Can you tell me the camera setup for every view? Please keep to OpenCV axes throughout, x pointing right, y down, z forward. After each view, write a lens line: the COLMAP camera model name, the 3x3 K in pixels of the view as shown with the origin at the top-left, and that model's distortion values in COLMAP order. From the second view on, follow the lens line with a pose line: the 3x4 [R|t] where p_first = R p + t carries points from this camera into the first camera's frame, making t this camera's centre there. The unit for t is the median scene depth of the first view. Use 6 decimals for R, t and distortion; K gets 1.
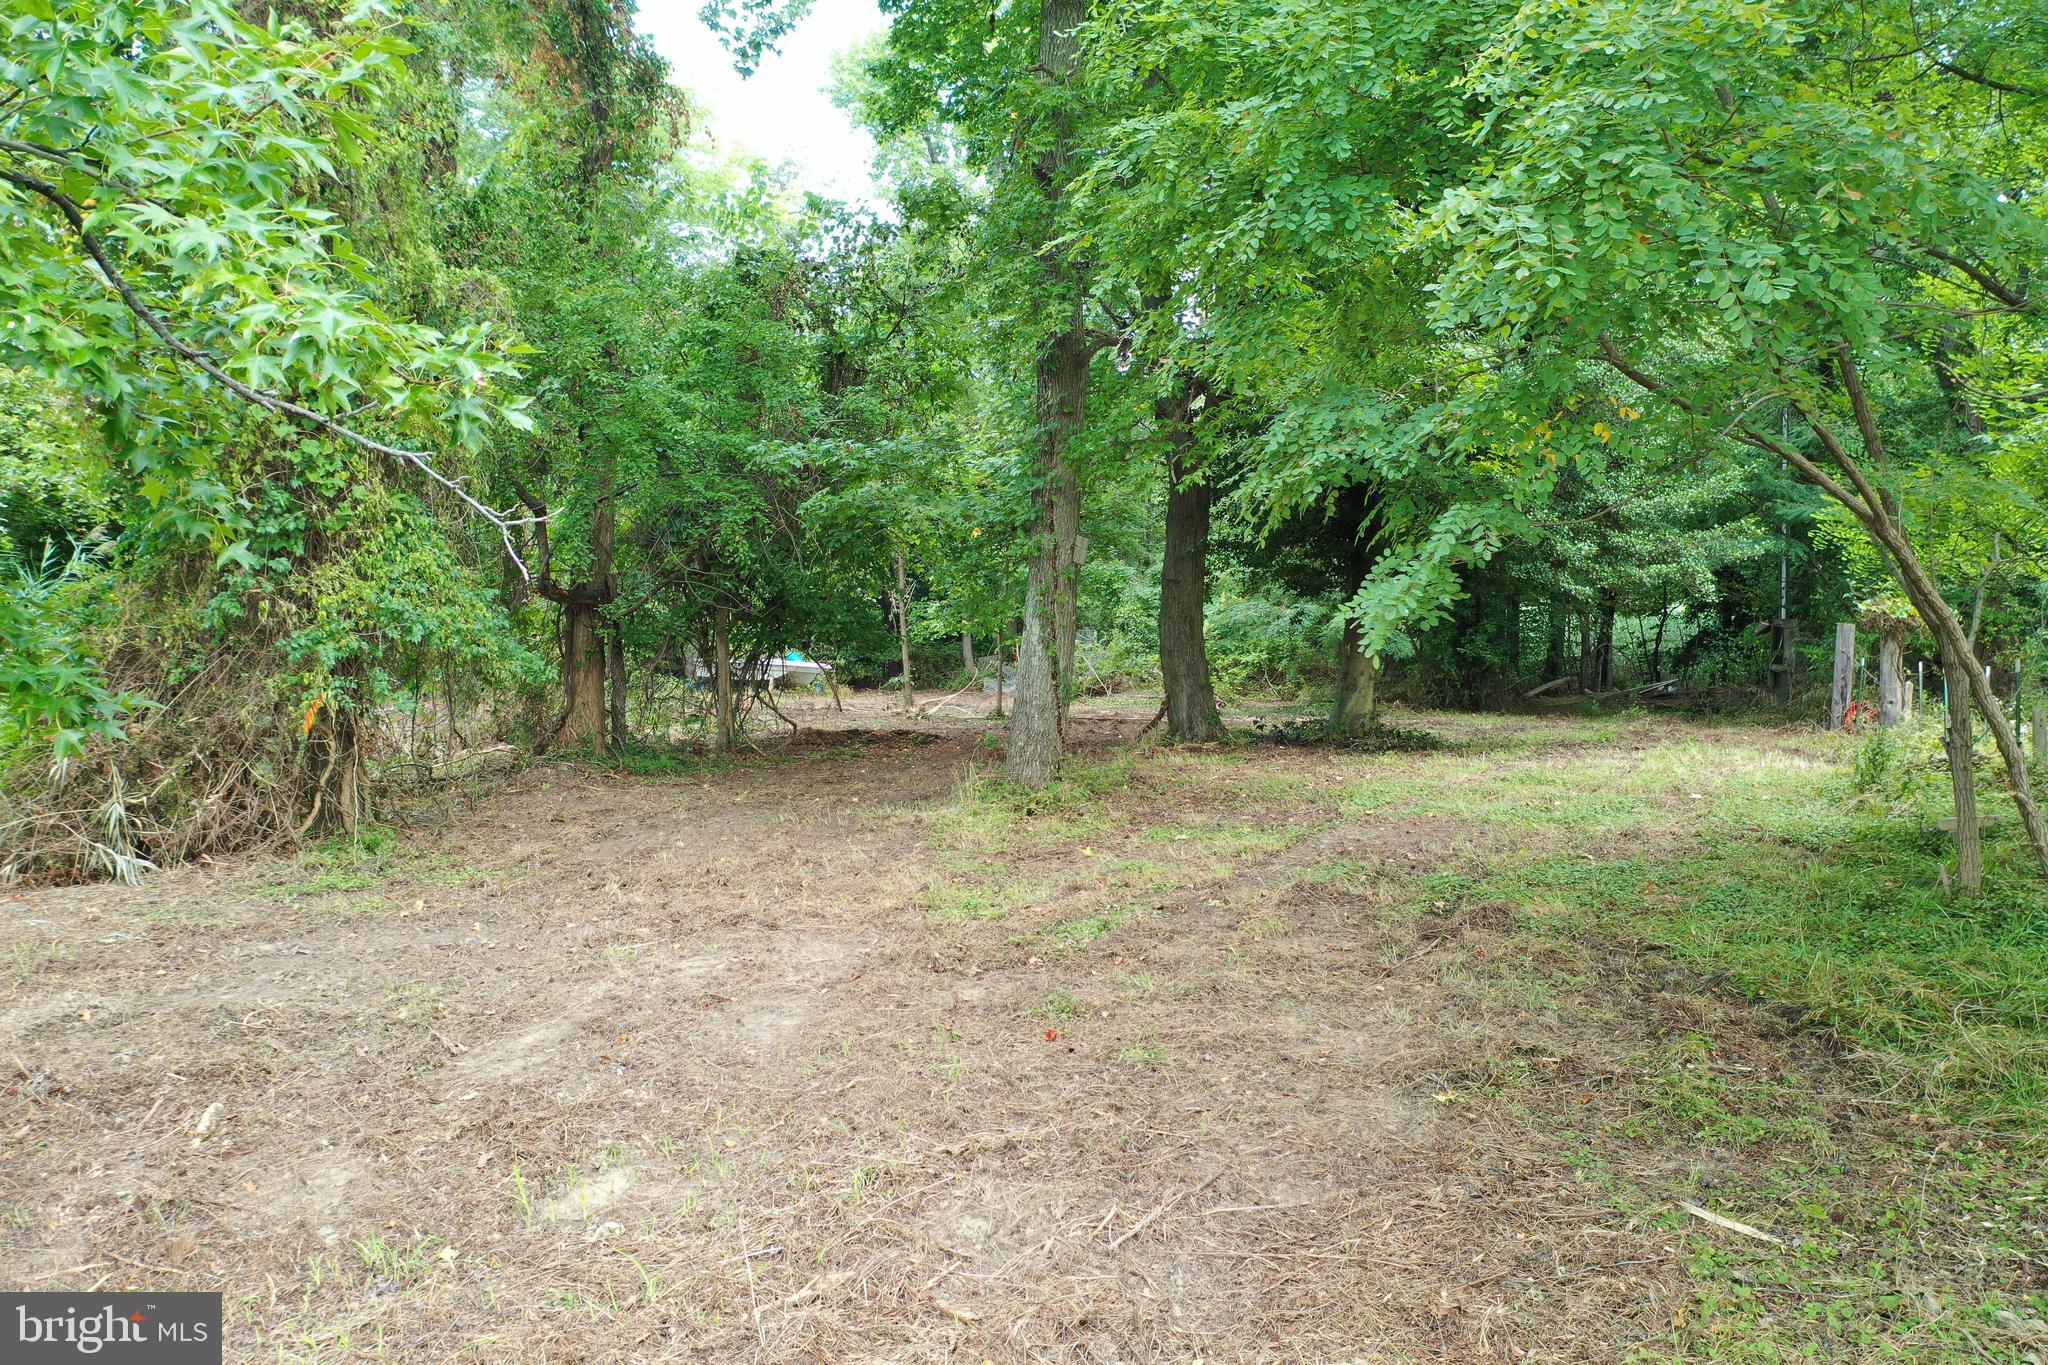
lens RADIAL K [[1657.9, 0, 1026.5], [0, 1657.9, 677.2], [0, 0, 1]] dist [0.013615, 0.002300]
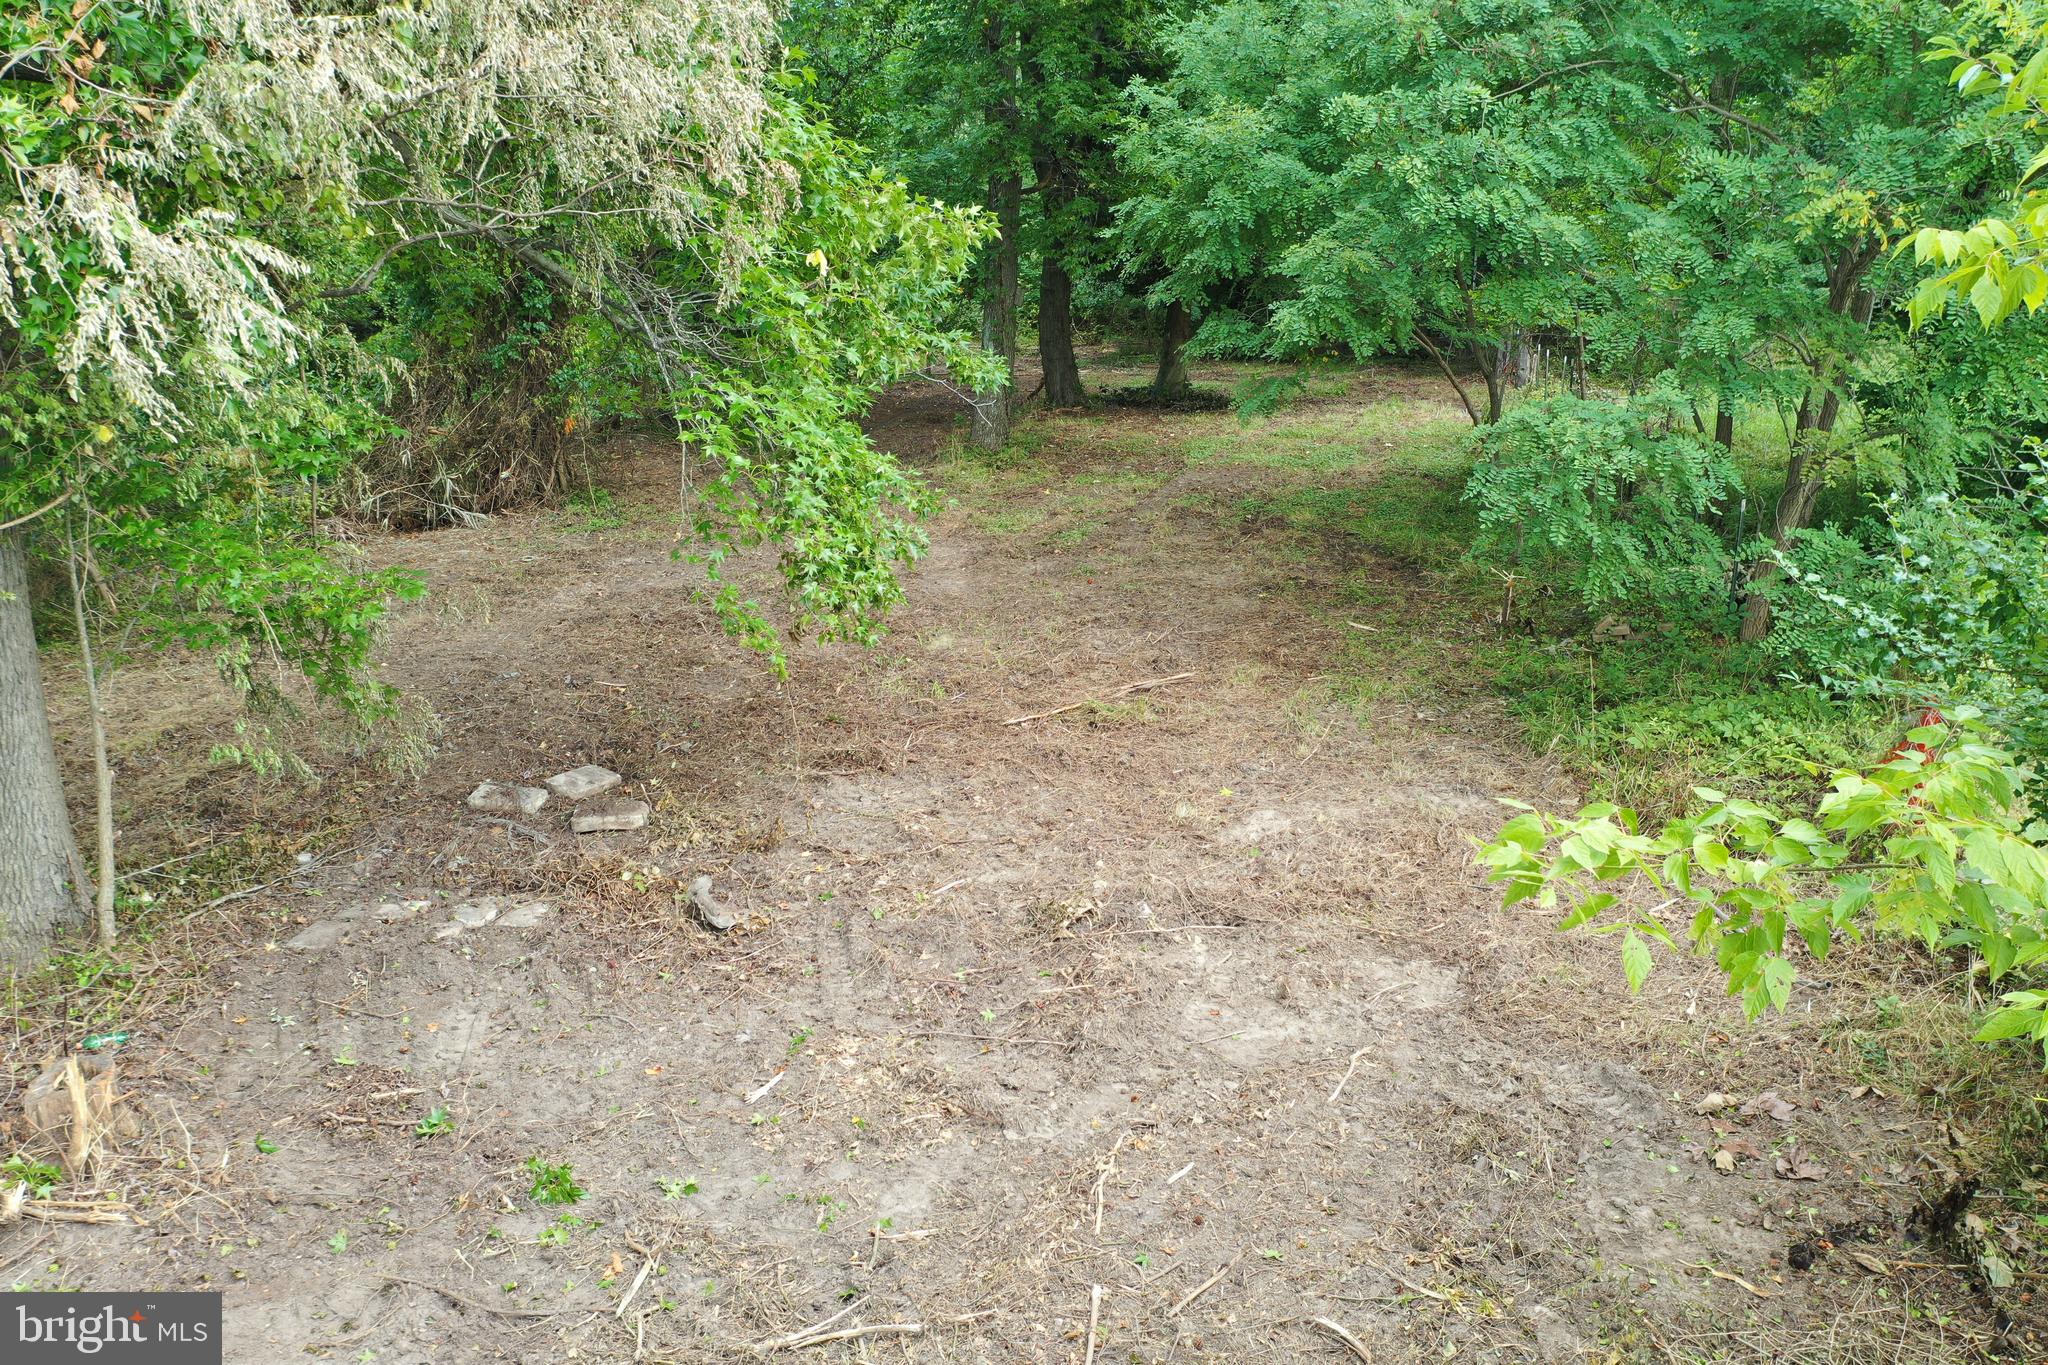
lens RADIAL K [[1657.9, 0, 1020.2], [0, 1657.9, 682.6], [0, 0, 1]] dist [0.013615, 0.002300]
pose [[0.989948, -0.045642, 0.133863, -0.301172], [0.013056, 0.971947, 0.234838, -0.141378], [-0.140826, -0.230730, 0.962773, -0.928433]]
